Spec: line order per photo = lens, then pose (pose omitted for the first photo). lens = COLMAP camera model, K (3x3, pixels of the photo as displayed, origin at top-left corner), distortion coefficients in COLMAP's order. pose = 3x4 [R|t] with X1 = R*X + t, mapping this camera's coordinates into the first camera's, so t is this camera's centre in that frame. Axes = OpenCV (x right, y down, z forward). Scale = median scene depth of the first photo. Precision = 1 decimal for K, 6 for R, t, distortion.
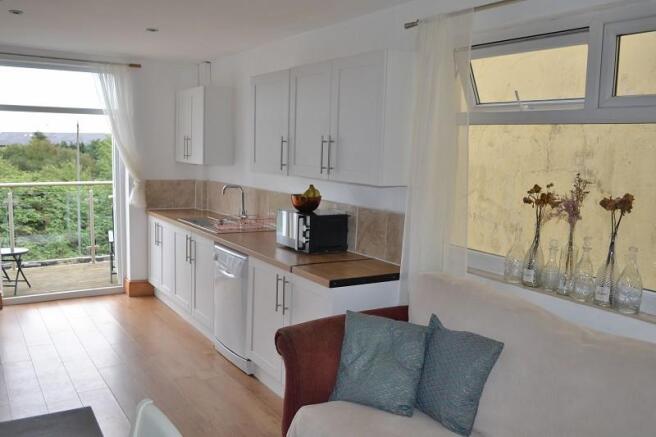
lens RADIAL K [[553.0, 0, 328.0], [0, 553.0, 218.5], [0, 0, 1]] dist [-0.067112, 0.016123]
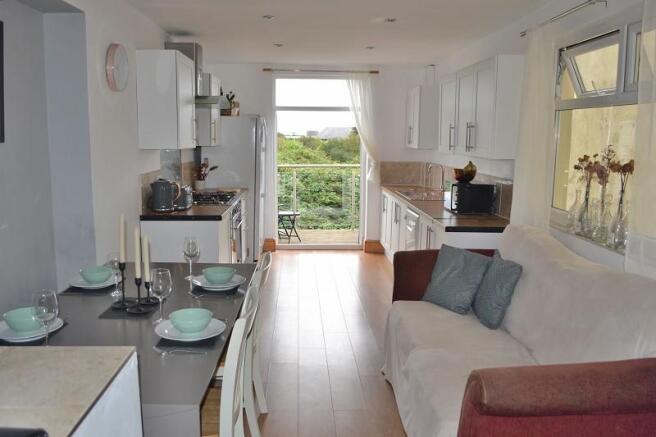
lens RADIAL K [[553.0, 0, 328.0], [0, 553.0, 218.5], [0, 0, 1]] dist [-0.067112, 0.016123]
pose [[0.862233, 0.052425, -0.503791, 0.238831], [-0.045125, 0.998625, 0.026685, 0.036854], [0.504497, -0.000275, 0.863413, -0.184689]]
